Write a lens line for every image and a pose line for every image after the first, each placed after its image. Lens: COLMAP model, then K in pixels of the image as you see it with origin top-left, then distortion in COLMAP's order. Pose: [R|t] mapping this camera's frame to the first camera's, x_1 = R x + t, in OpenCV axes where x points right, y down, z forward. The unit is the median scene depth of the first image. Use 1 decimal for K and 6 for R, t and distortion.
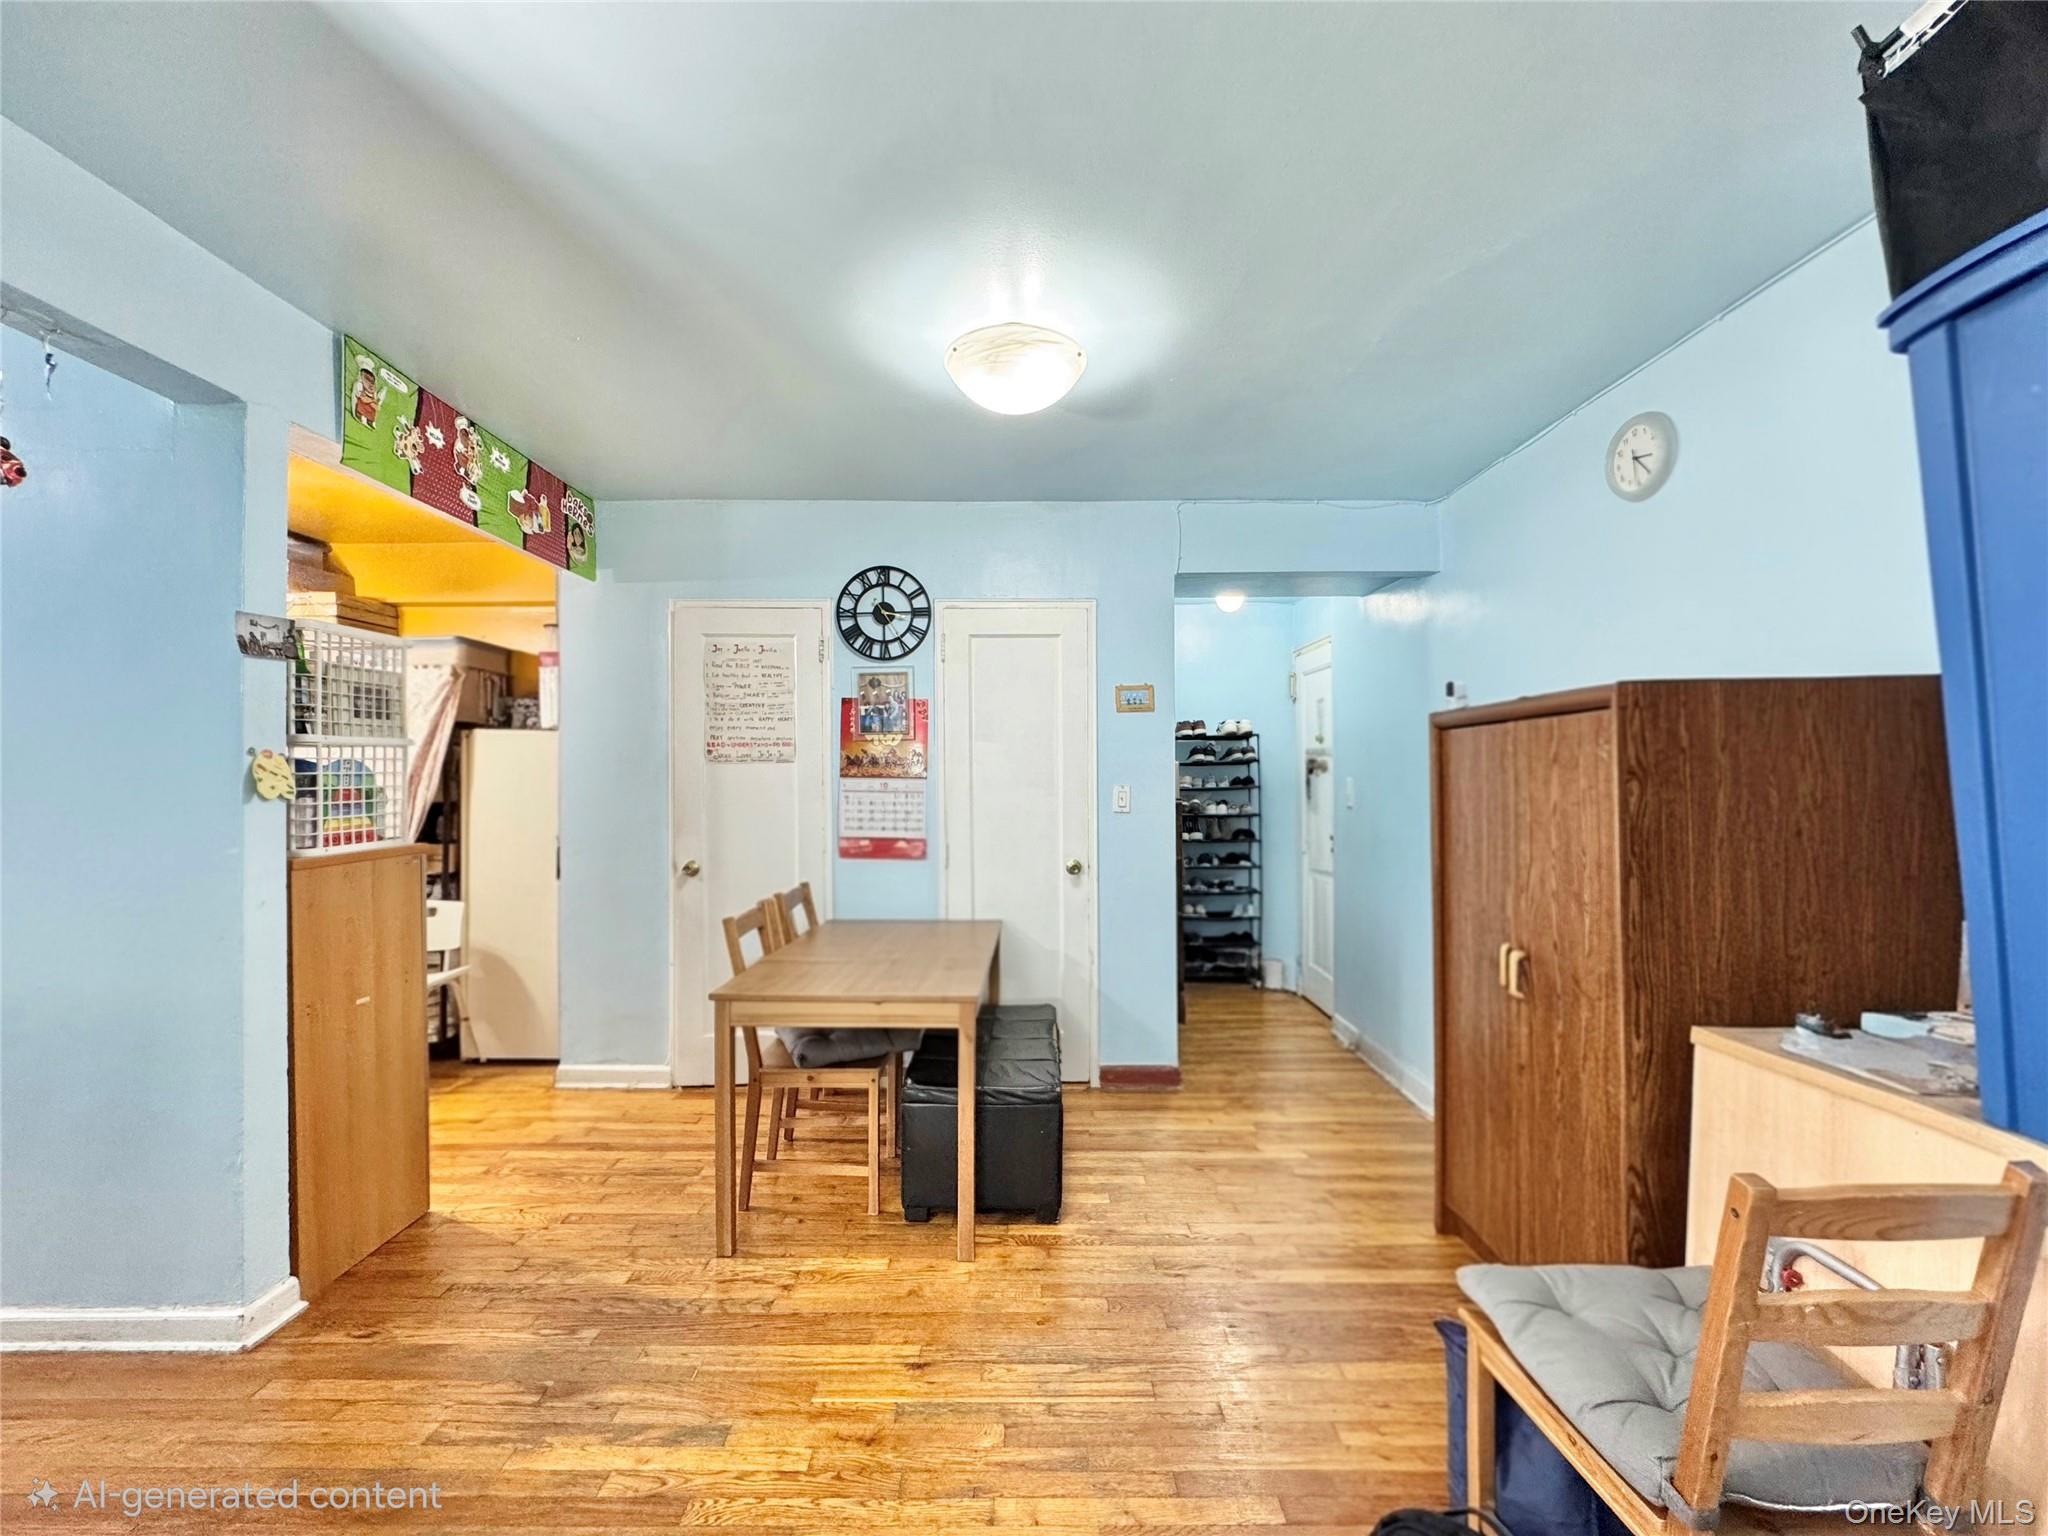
lens RADIAL K [[818.7, 0, 1024.0], [0, 818.7, 768.0], [0, 0, 1]] dist [-0.001073, -0.000461]
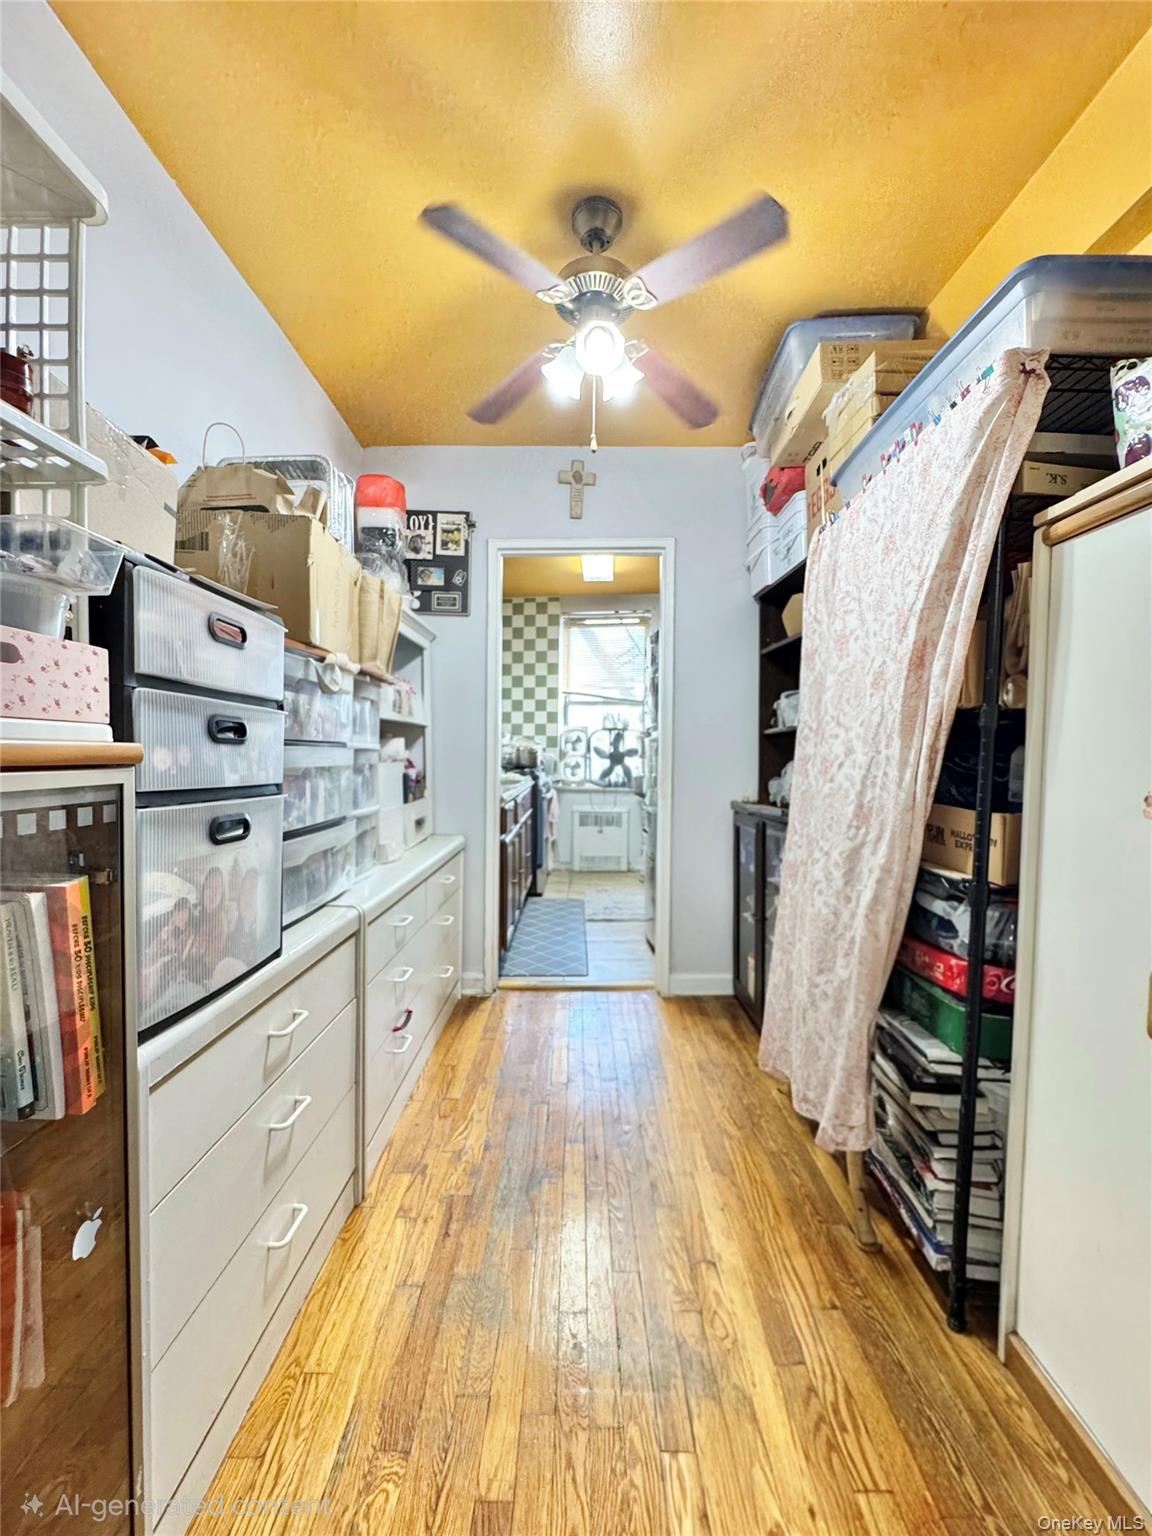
lens RADIAL K [[614.0, 0, 576.0], [0, 614.0, 768.0], [0, 0, 1]] dist [-0.001073, -0.000461]
pose [[-0.006602, 0.034720, -0.999375, -0.376056], [-0.006464, 0.999375, 0.034763, 0.059112], [0.999957, 0.006689, -0.006373, 0.778950]]
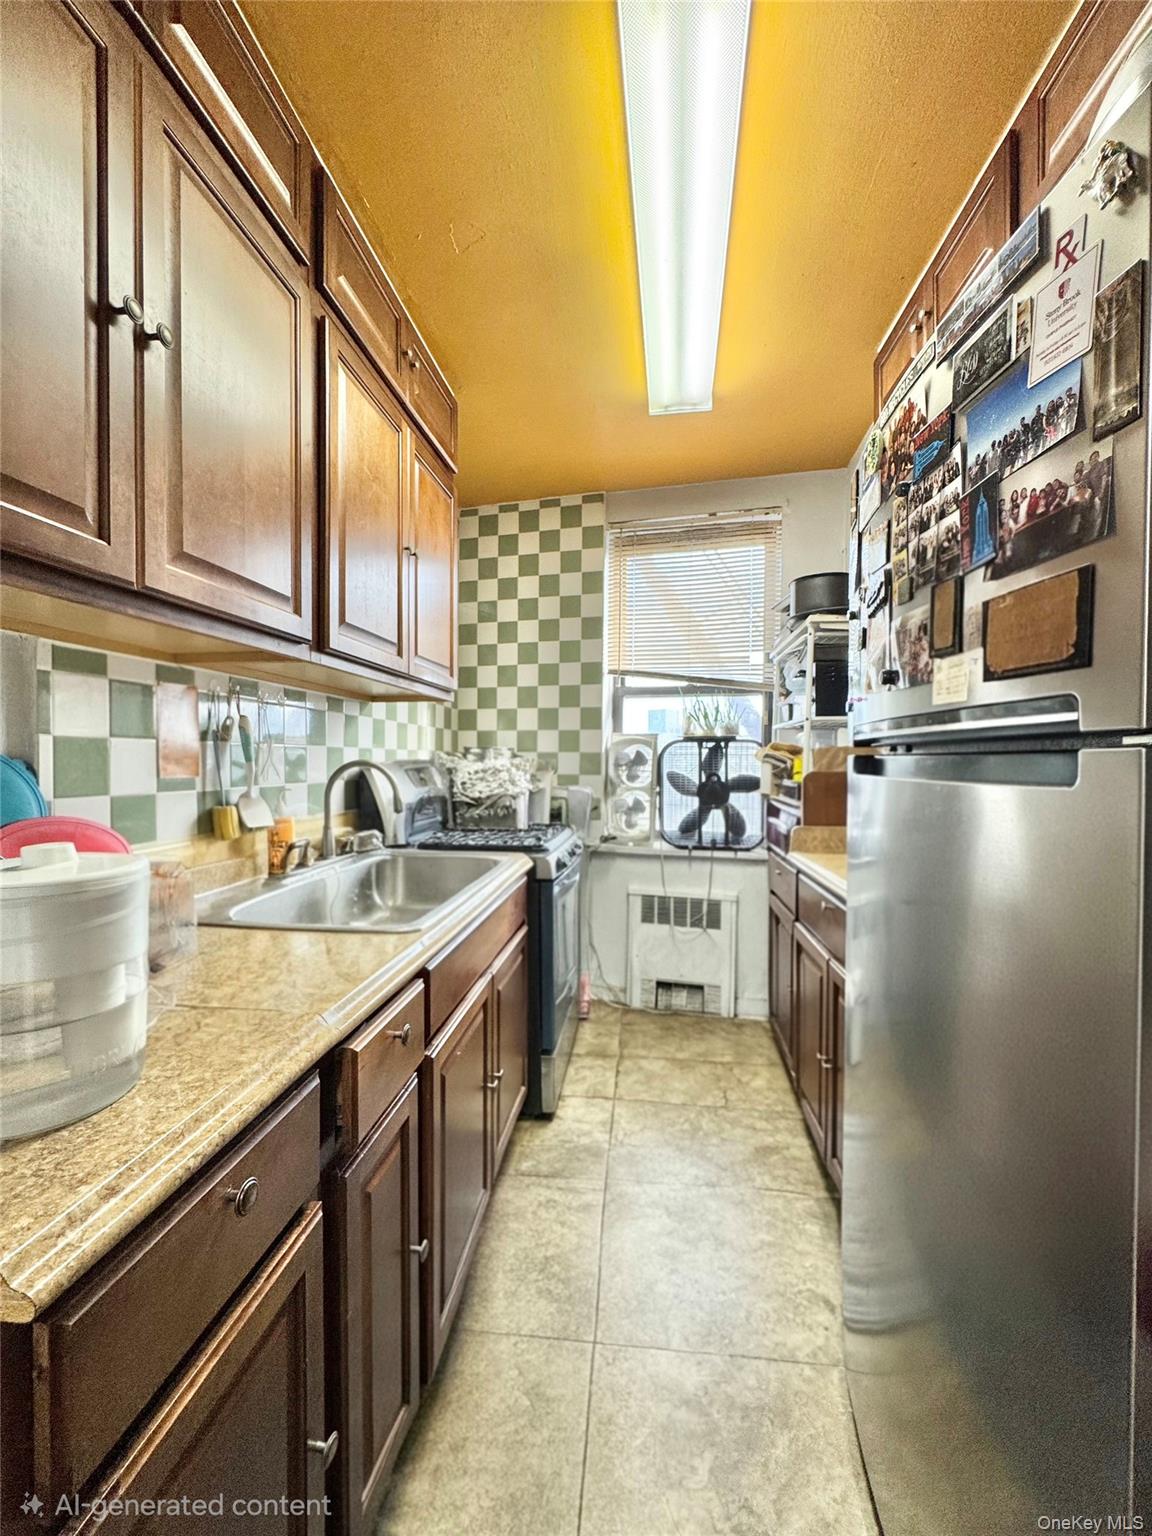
lens RADIAL K [[614.0, 0, 576.0], [0, 614.0, 768.0], [0, 0, 1]] dist [-0.001073, -0.000461]
pose [[-0.115469, 0.018391, -0.993141, -1.008929], [-0.004554, 0.999808, 0.019044, 0.040611], [0.993301, 0.006721, -0.115363, 0.784629]]
